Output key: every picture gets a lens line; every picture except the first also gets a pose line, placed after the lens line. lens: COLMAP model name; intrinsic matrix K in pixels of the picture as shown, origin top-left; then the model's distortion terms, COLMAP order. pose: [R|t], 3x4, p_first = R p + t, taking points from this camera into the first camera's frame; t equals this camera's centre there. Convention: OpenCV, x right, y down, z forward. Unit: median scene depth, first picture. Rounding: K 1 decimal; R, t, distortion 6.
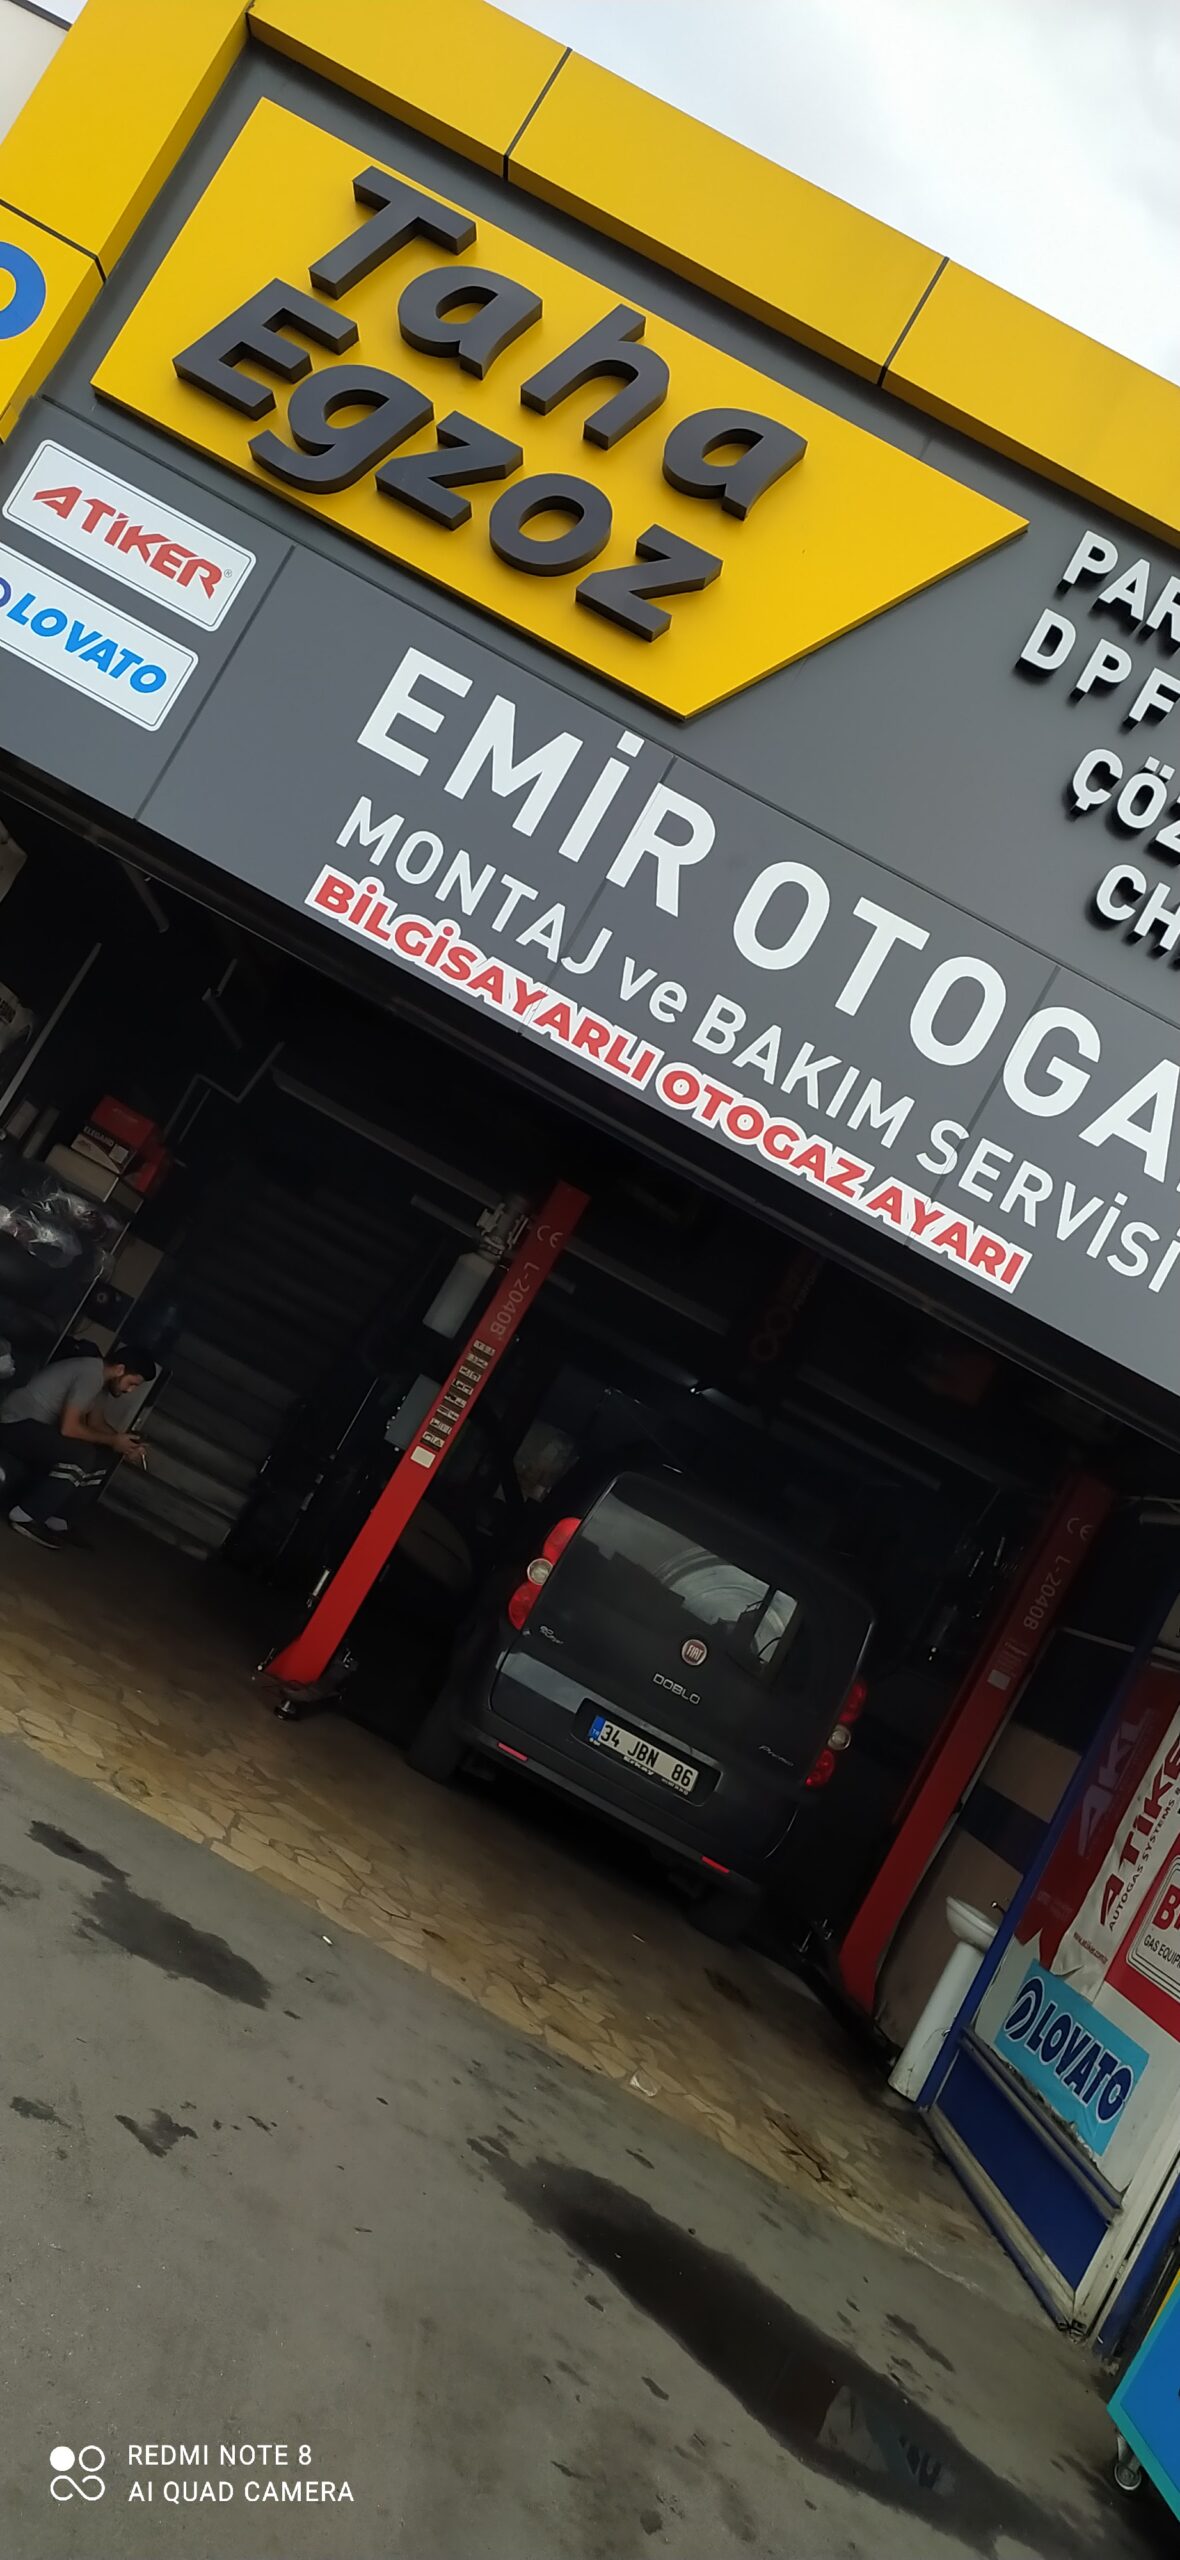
lens RADIAL K [[1936.3, 0, 573.2], [0, 1936.3, 1281.8], [0, 0, 1]] dist [0.073381, -0.039279]
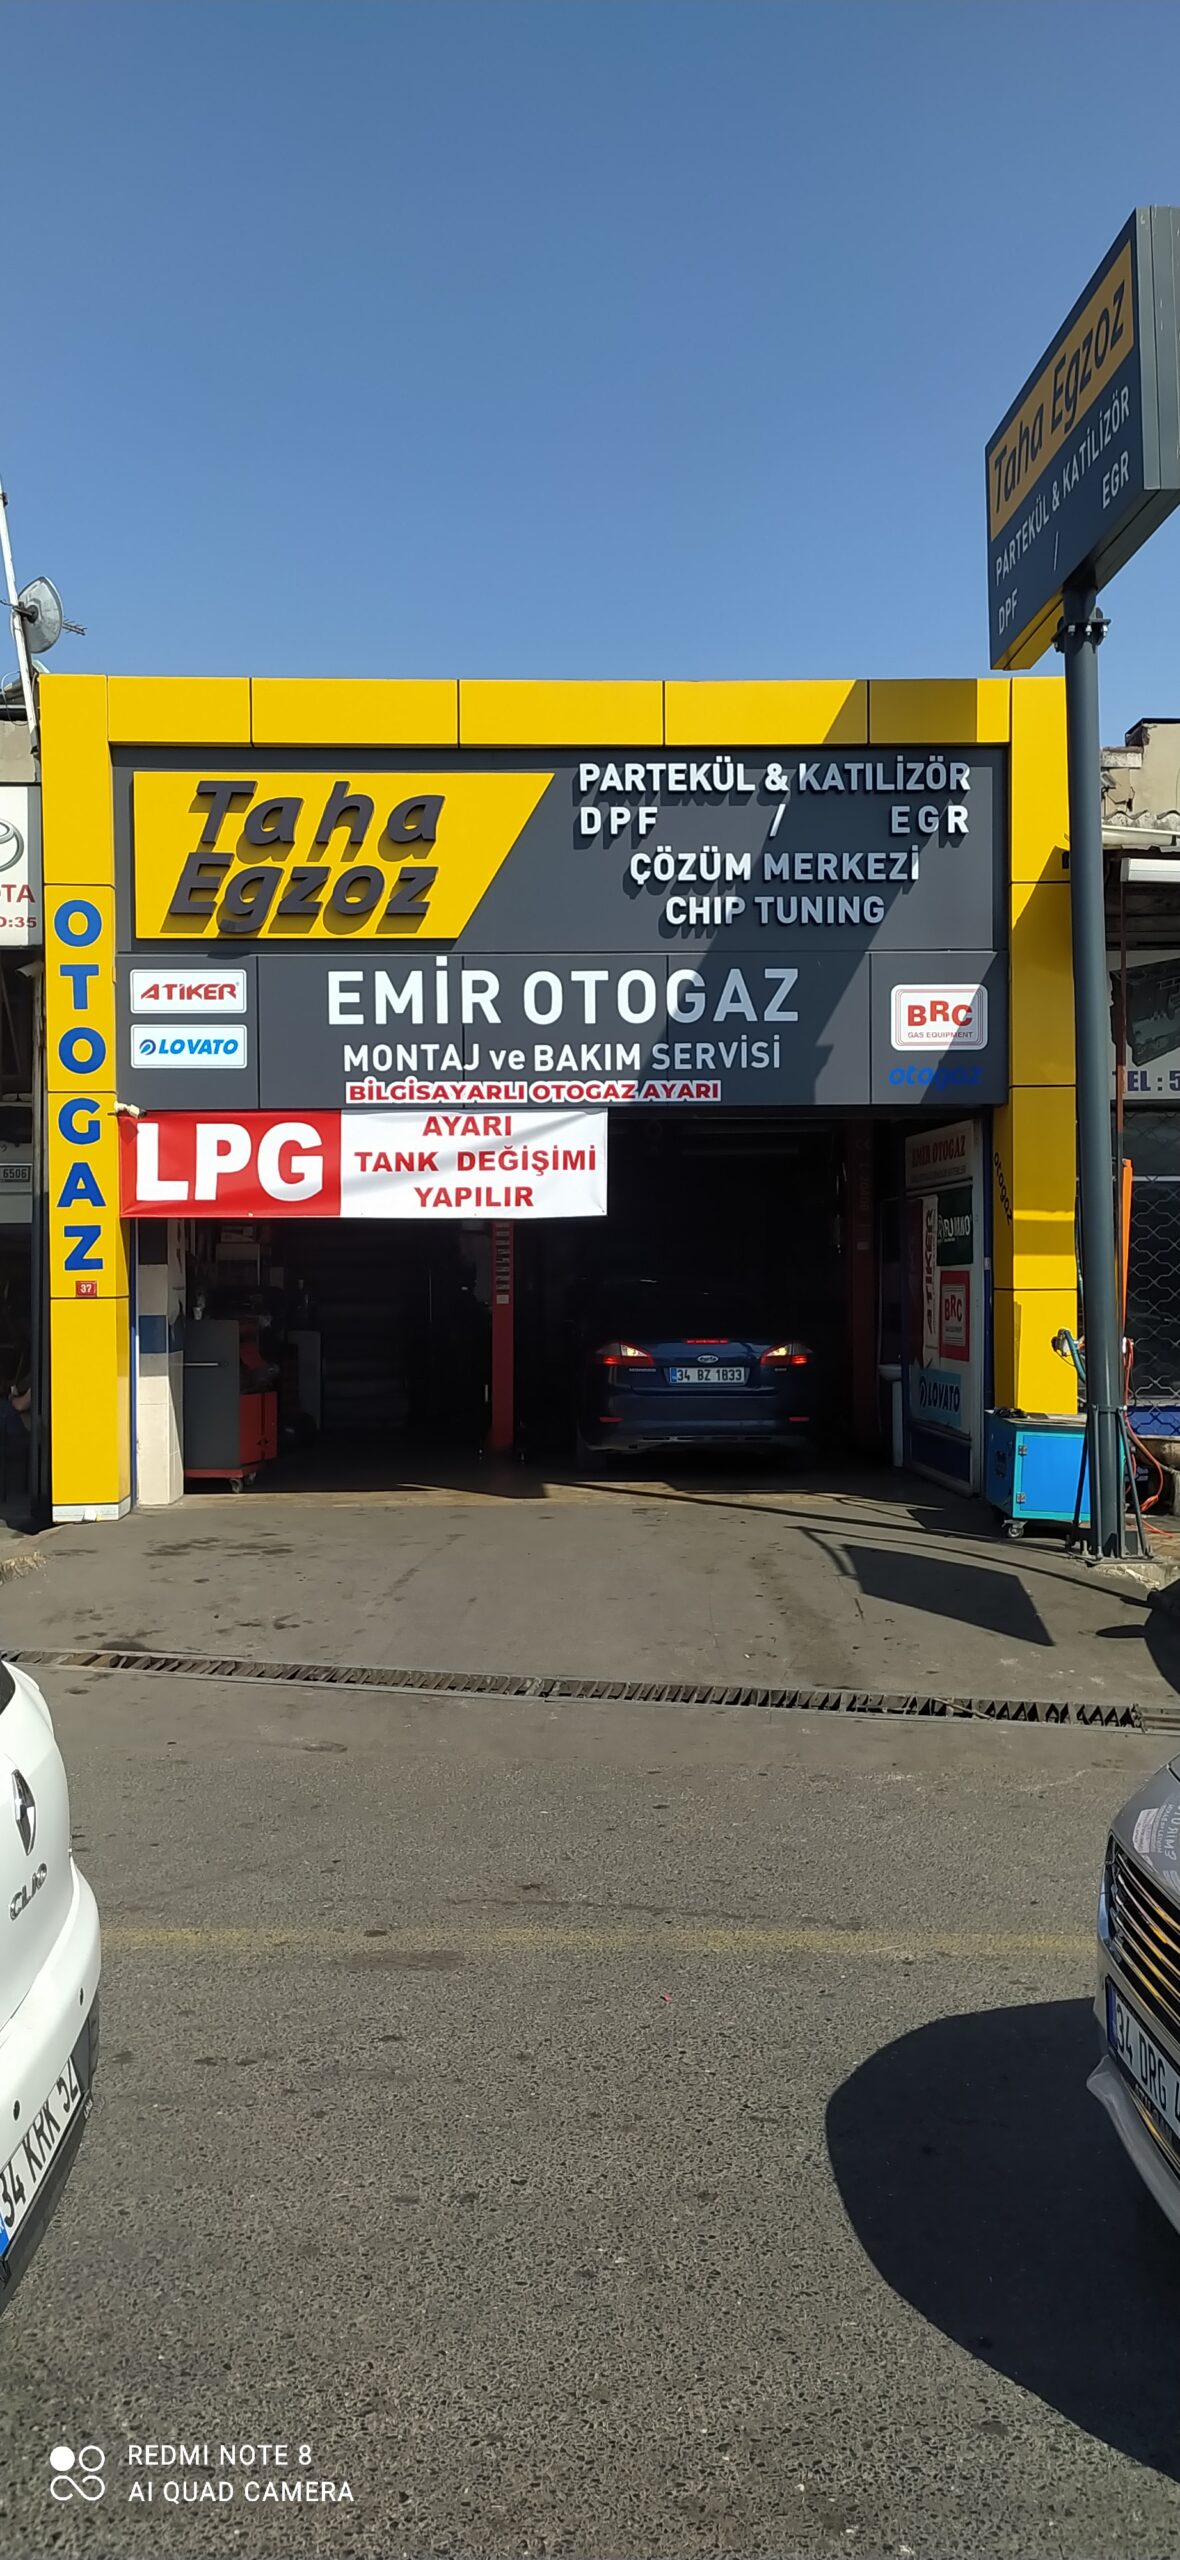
lens RADIAL K [[1936.3, 0, 586.6], [0, 1936.3, 1279.2], [0, 0, 1]] dist [0.073381, -0.039279]
pose [[0.871954, -0.489282, -0.017290, 0.034644], [0.487961, 0.865640, 0.112076, -0.136357], [-0.039869, -0.106162, 0.993549, -1.155069]]
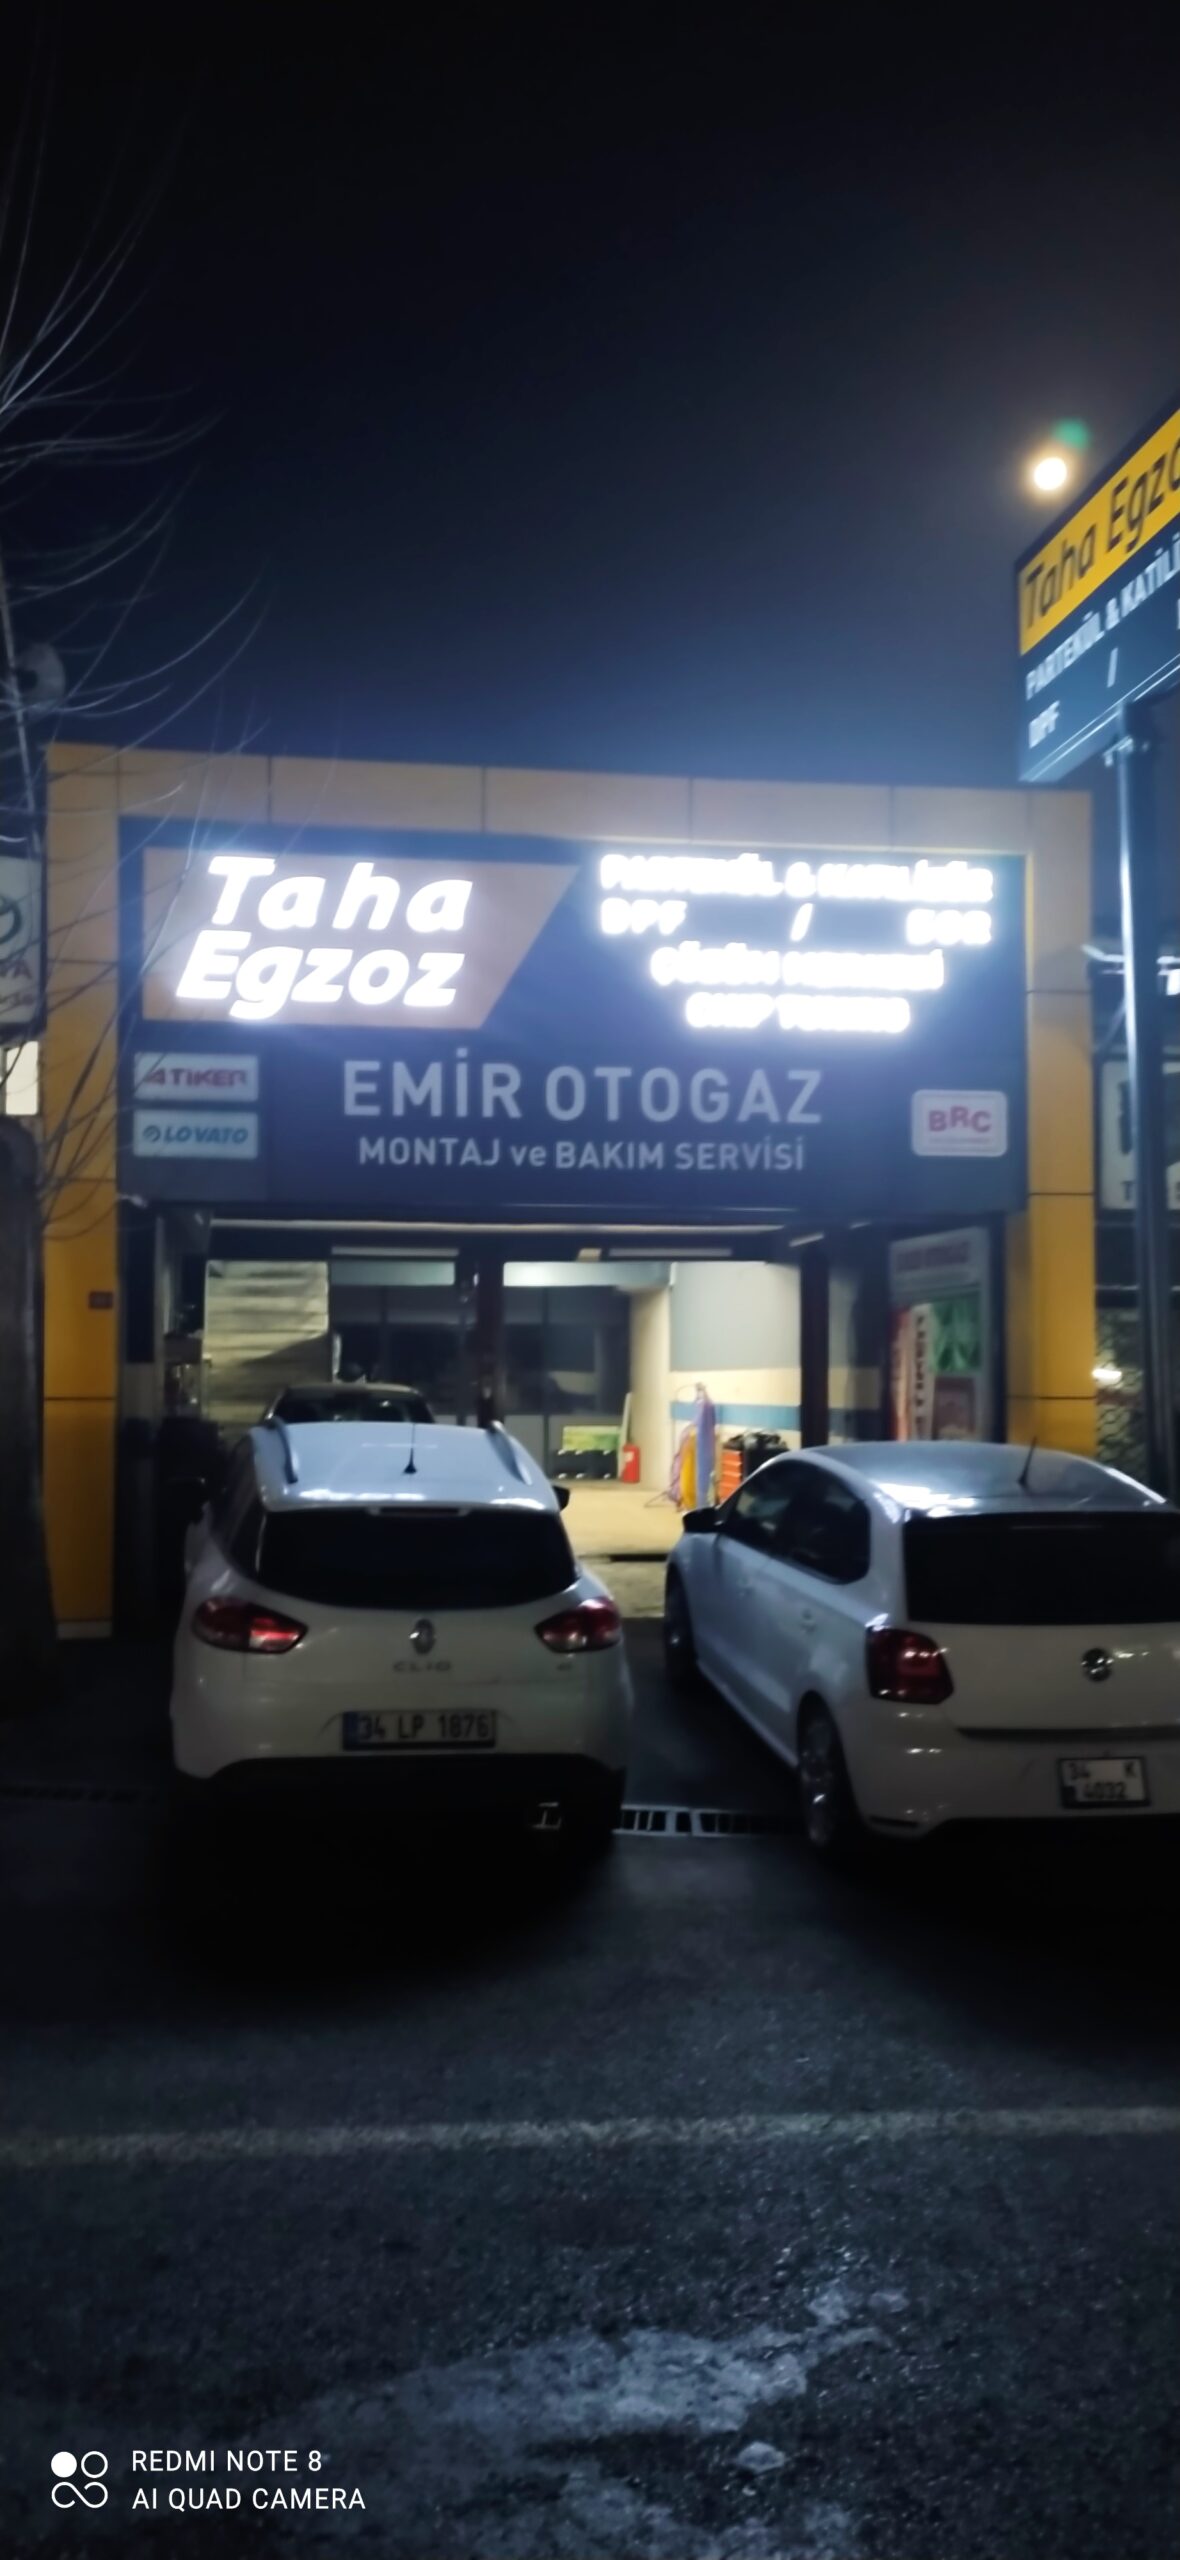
lens RADIAL K [[1936.3, 0, 582.8], [0, 1936.3, 1294.8], [0, 0, 1]] dist [0.073381, -0.039279]
pose [[0.872486, -0.477402, 0.104190, -0.195811], [0.464078, 0.876326, 0.129167, -0.258838], [-0.152969, -0.064344, 0.986134, -1.062942]]
